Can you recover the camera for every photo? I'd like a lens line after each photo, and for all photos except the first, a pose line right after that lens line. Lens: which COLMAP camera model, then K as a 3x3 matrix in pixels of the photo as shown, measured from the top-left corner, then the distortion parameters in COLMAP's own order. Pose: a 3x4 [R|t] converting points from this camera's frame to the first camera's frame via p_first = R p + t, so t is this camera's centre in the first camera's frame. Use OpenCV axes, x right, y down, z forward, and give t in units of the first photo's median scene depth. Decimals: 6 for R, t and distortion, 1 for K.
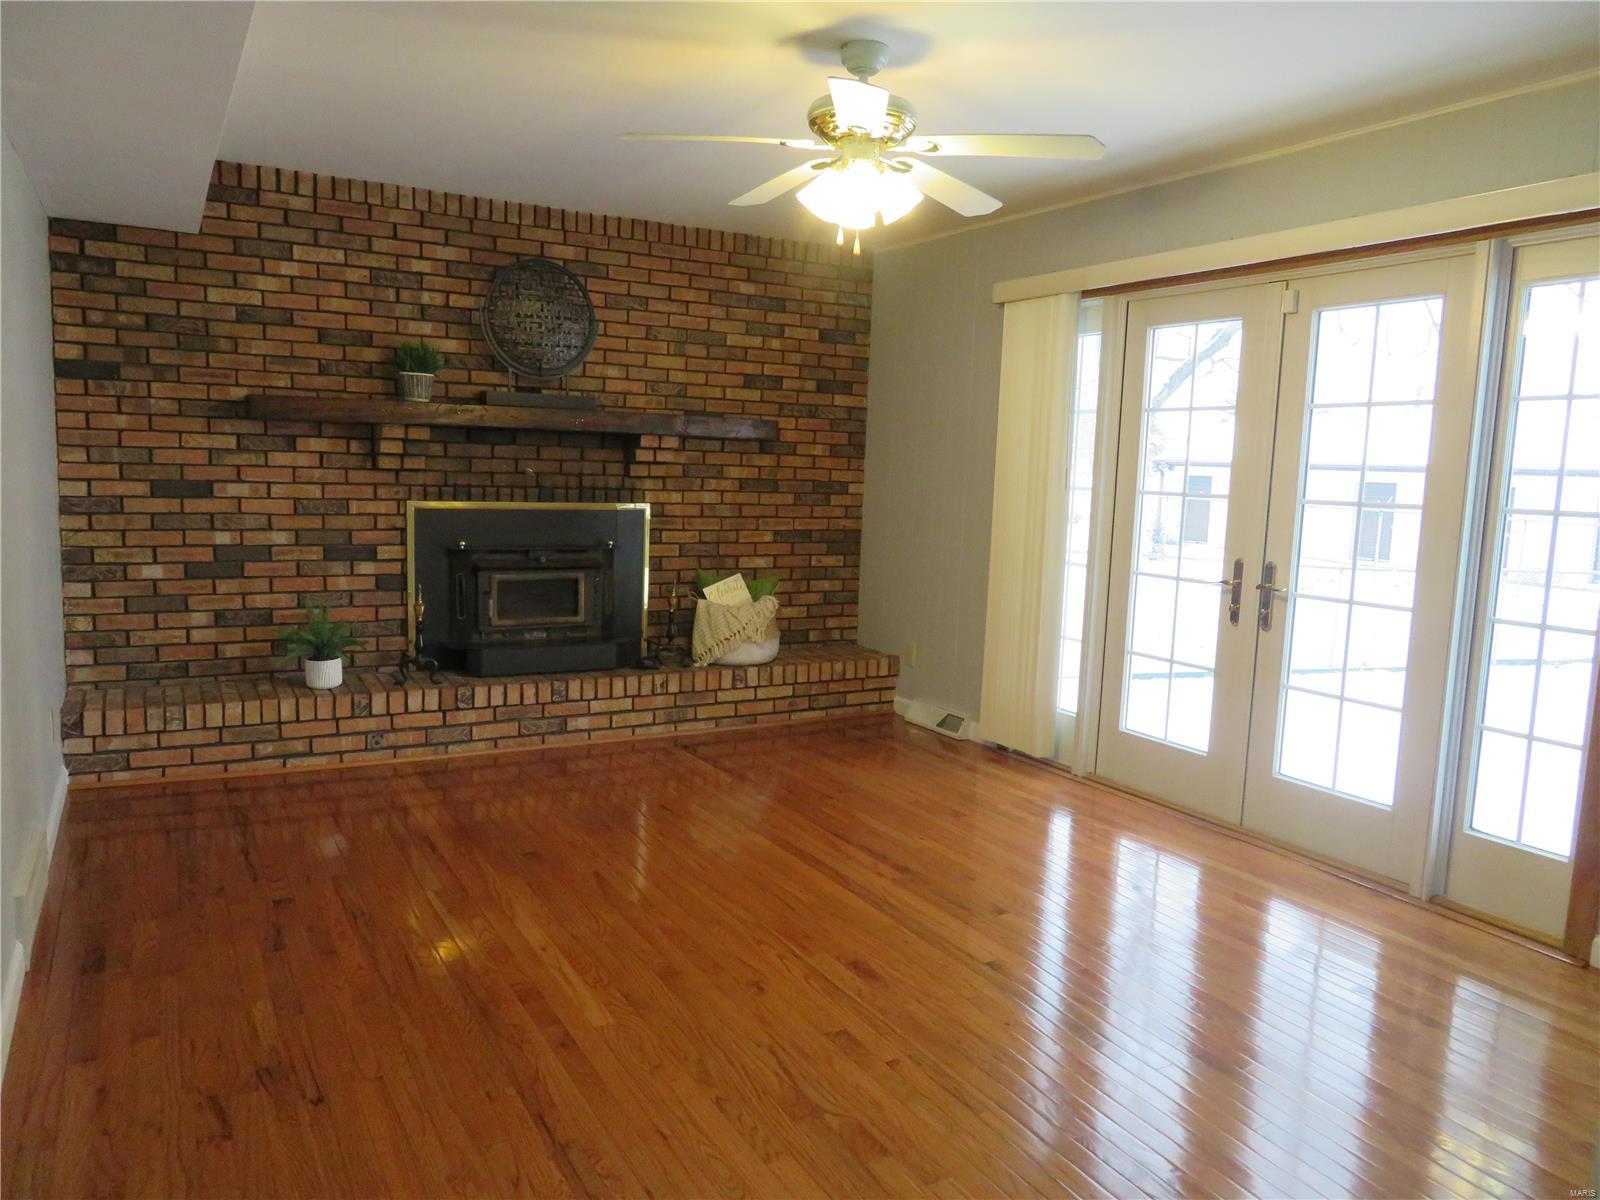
lens RADIAL K [[1146.6, 0, 810.5], [0, 1146.6, 600.3], [0, 0, 1]] dist [-0.012432, 0.002676]
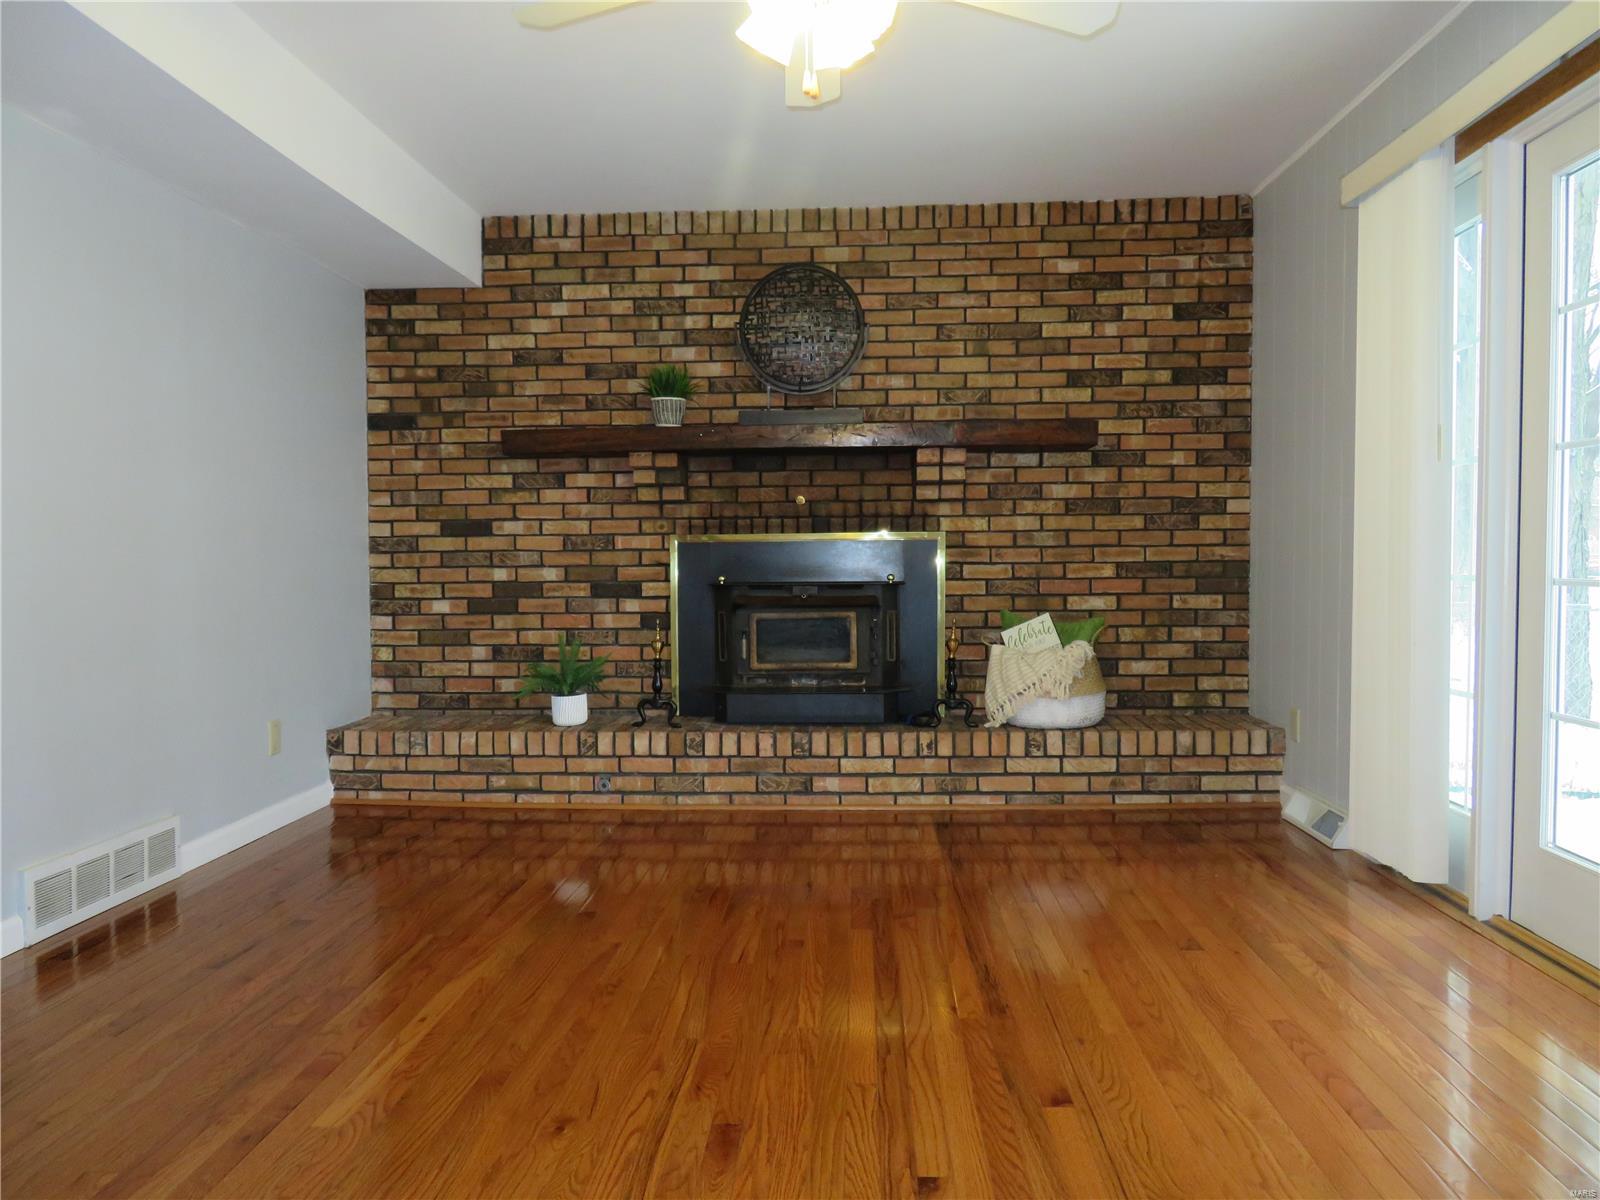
lens RADIAL K [[1146.6, 0, 810.5], [0, 1146.6, 600.3], [0, 0, 1]] dist [-0.012432, 0.002676]
pose [[0.838453, -0.021061, -0.544567, 0.265266], [-0.028047, 0.996261, -0.081714, 0.042456], [0.544252, 0.083787, 0.834727, 0.275953]]
